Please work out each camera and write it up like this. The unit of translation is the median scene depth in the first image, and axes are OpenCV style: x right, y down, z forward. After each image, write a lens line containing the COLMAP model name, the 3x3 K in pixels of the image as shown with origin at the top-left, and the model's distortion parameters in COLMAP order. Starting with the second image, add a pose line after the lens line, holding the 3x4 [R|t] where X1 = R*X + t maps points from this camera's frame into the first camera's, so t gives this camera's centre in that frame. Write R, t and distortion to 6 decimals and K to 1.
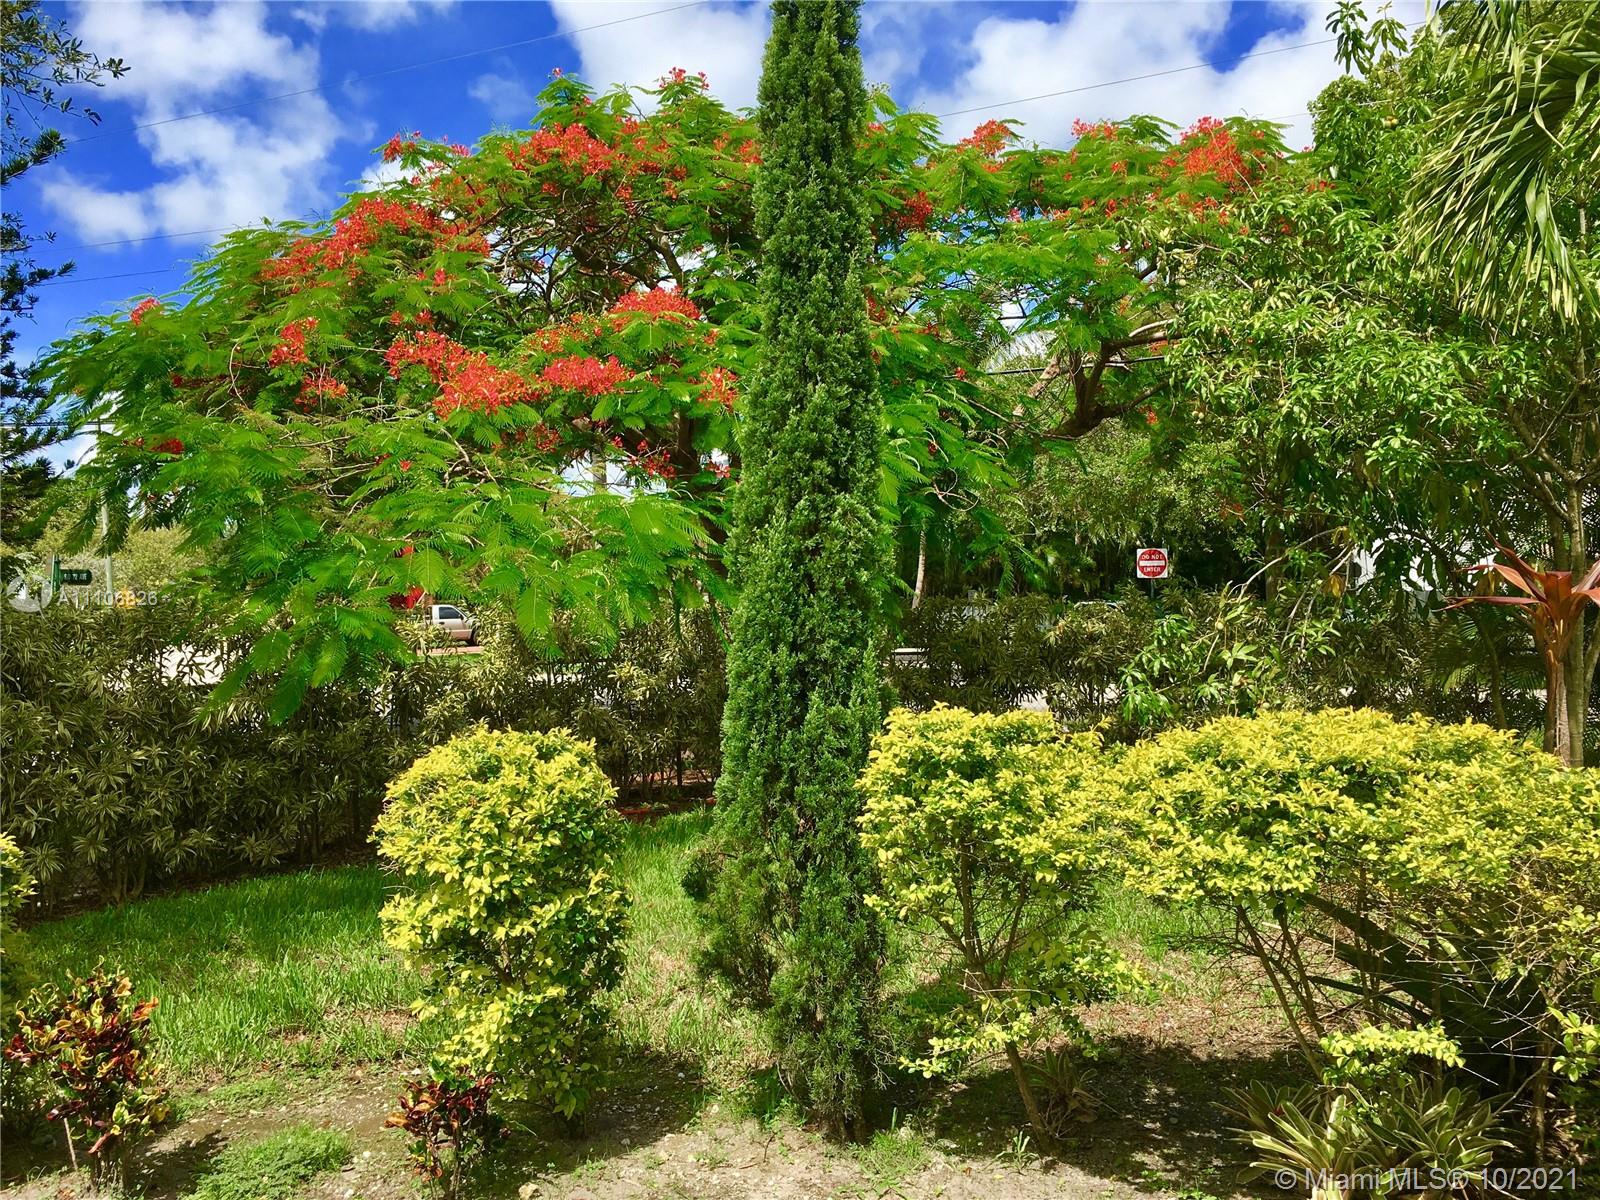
lens RADIAL K [[1354.5, 0, 798.6], [0, 1354.5, 597.5], [0, 0, 1]] dist [0.082978, -0.103509]
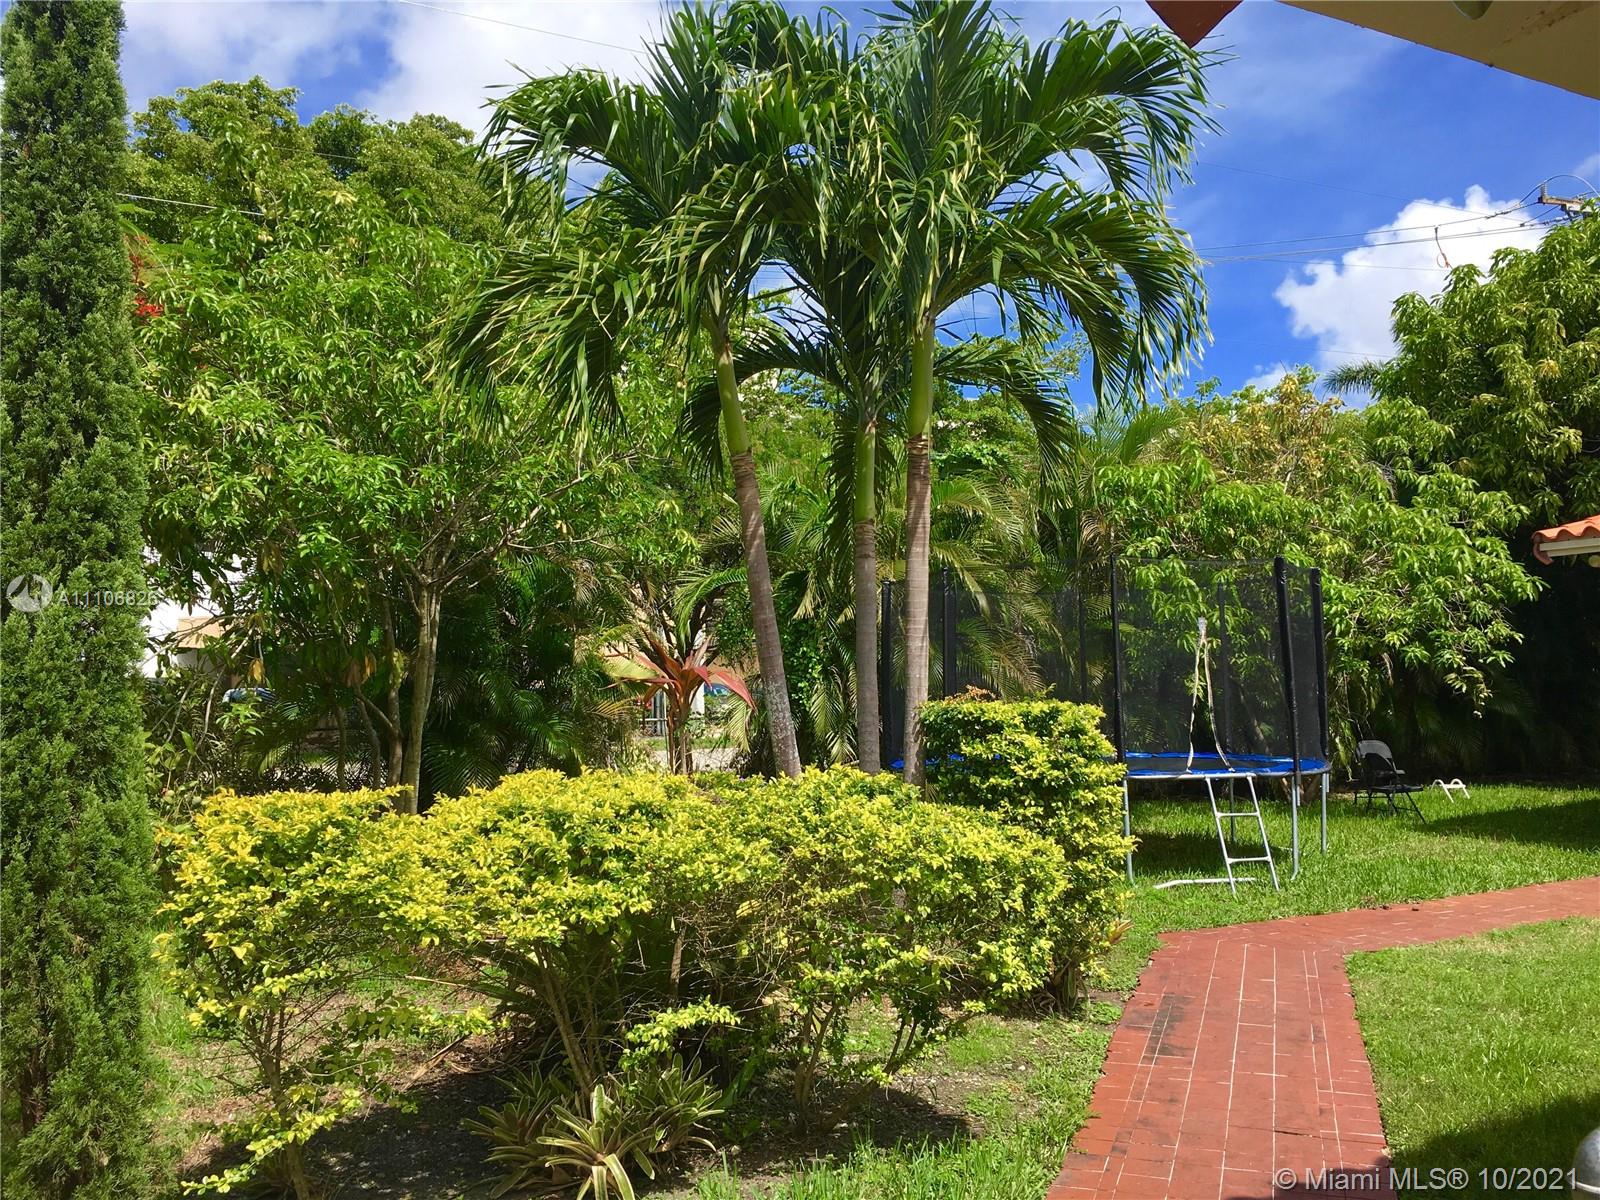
lens RADIAL K [[1354.5, 0, 796.8], [0, 1354.5, 601.8], [0, 0, 1]] dist [0.082978, -0.103509]
pose [[0.595666, 0.046138, 0.801906, -0.429606], [0.002467, 0.998239, -0.059267, 0.004689], [-0.803229, 0.037281, 0.594503, 0.106464]]
